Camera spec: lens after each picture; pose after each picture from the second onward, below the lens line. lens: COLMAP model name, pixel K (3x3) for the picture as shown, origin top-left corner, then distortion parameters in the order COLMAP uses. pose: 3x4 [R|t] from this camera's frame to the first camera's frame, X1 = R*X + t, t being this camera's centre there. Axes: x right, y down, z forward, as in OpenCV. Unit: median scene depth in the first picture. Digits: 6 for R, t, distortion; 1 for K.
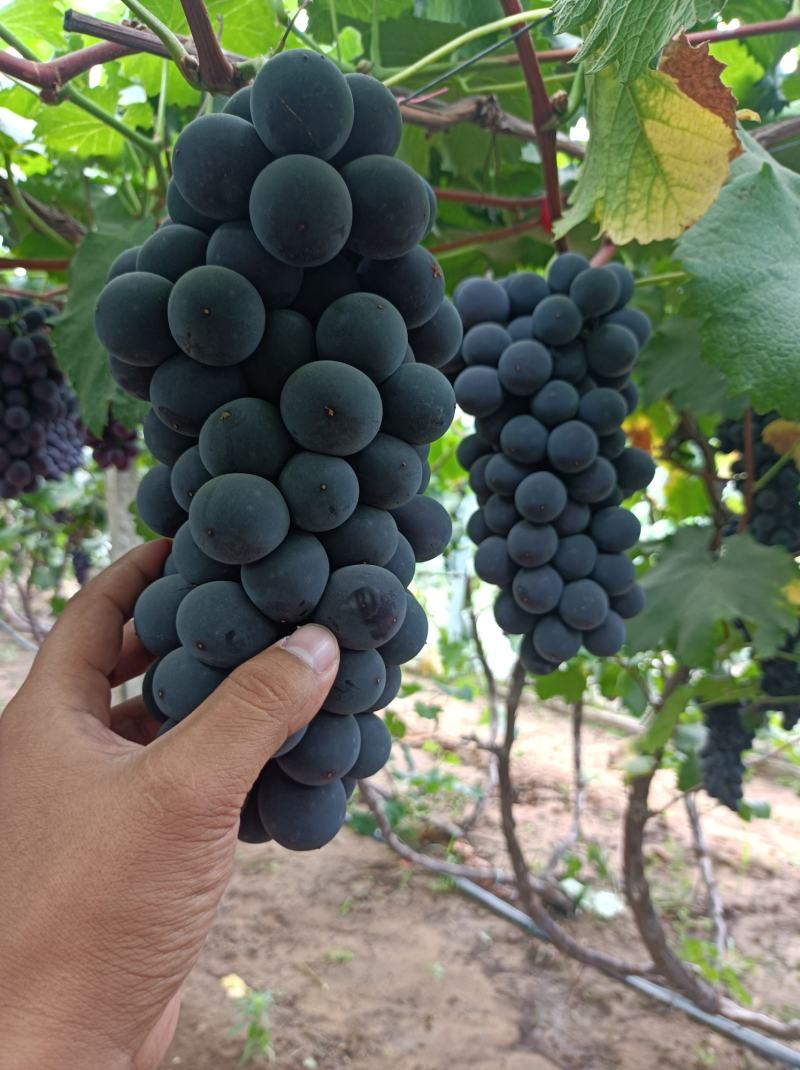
lens RADIAL K [[818.1, 0, 398.9], [0, 818.1, 539.6], [0, 0, 1]] dist [-0.008884, -0.010993]
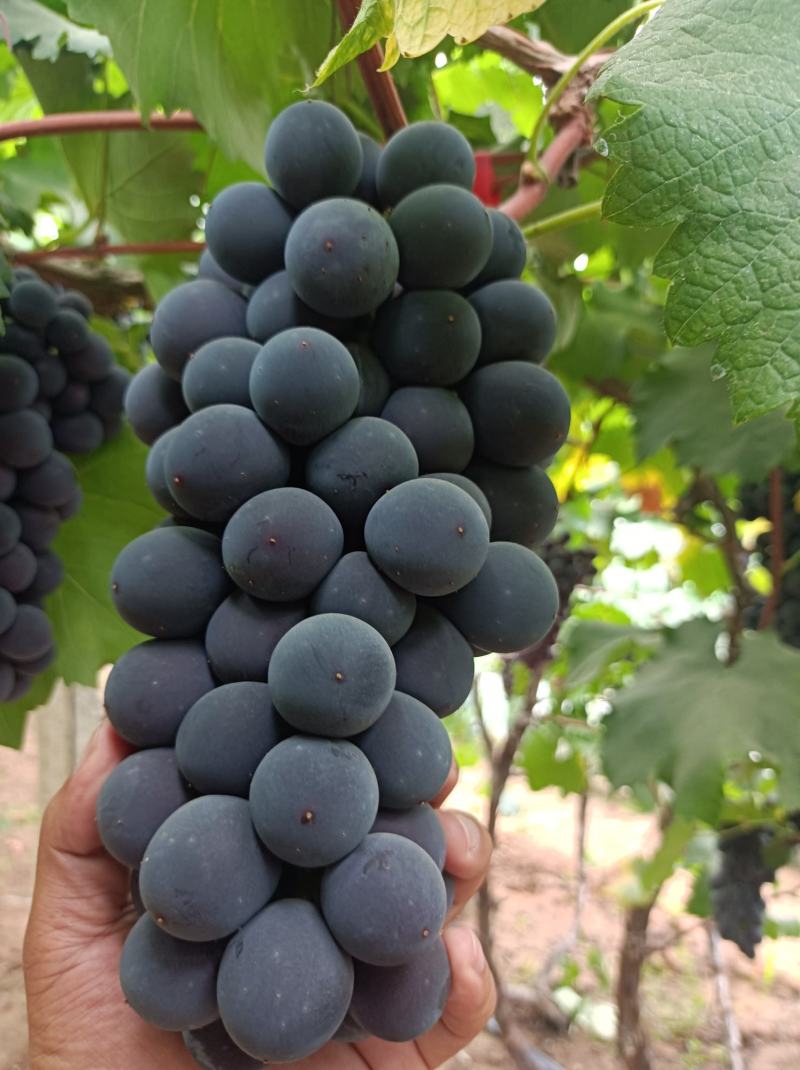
lens RADIAL K [[822.6, 0, 400.0], [0, 822.6, 535.0], [0, 0, 1]] dist [-0.027417, 0.006360]
pose [[0.998593, 0.040353, -0.034414, 0.068922], [-0.042174, 0.997653, -0.053941, -0.027259], [0.032157, 0.055316, 0.997951, 0.148998]]
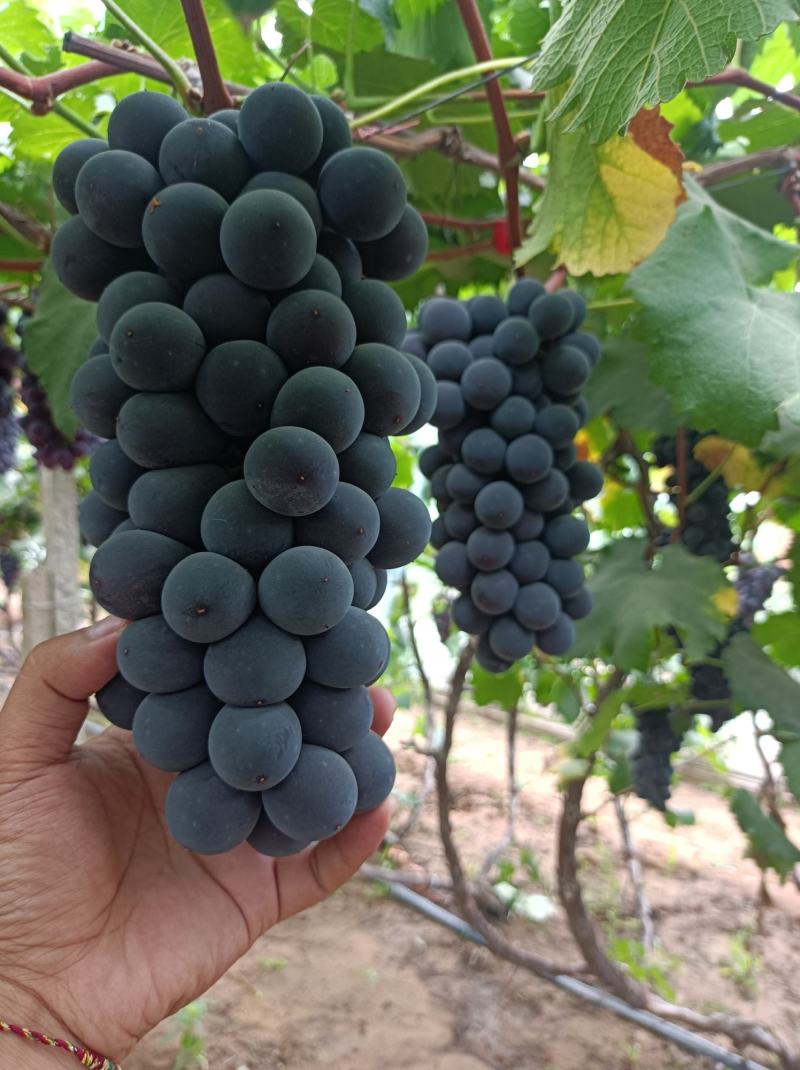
lens RADIAL K [[822.6, 0, 400.0], [0, 822.6, 535.0], [0, 0, 1]] dist [-0.027417, 0.006360]
pose [[0.996677, 0.018067, 0.079421, -0.011090], [-0.016889, 0.999738, -0.015470, 0.001600], [-0.079680, 0.014077, 0.996721, -0.016590]]
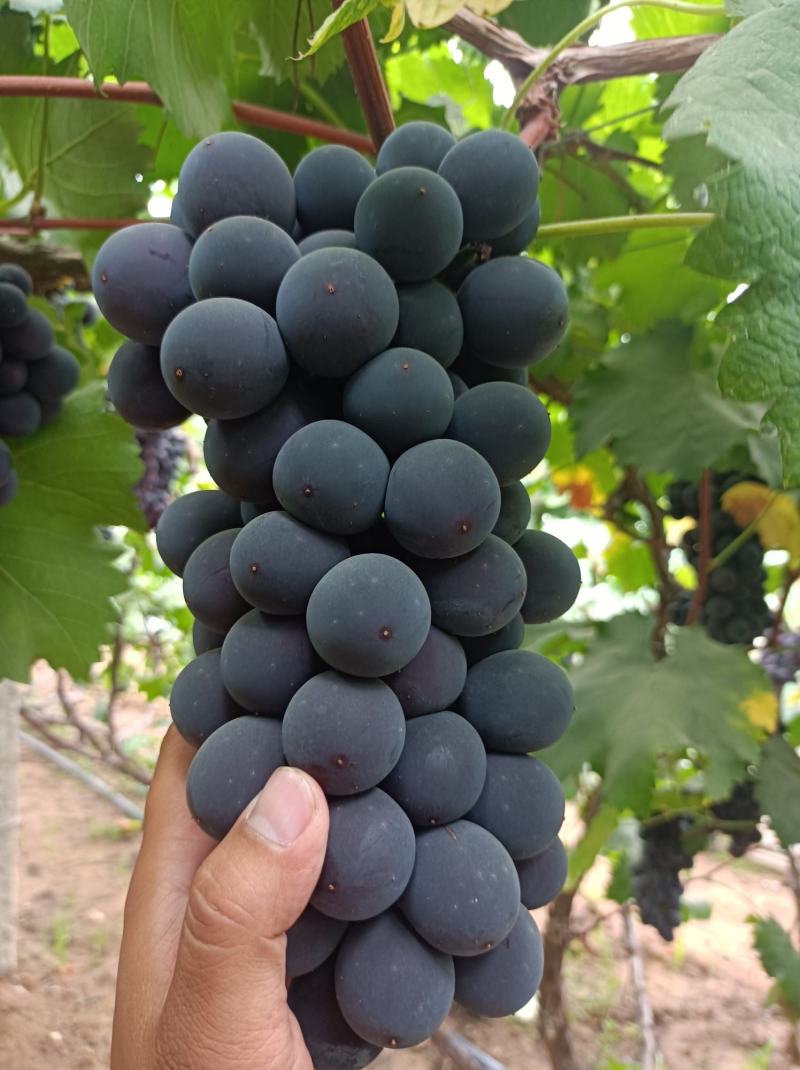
lens RADIAL K [[819.4, 0, 400.0], [0, 819.4, 535.0], [0, 0, 1]] dist [-0.027368, 0.000270]
pose [[0.996742, 0.055668, 0.058357, 0.059082], [-0.052877, 0.997431, -0.048328, -0.027784], [-0.060897, 0.045085, 0.997125, 0.154977]]
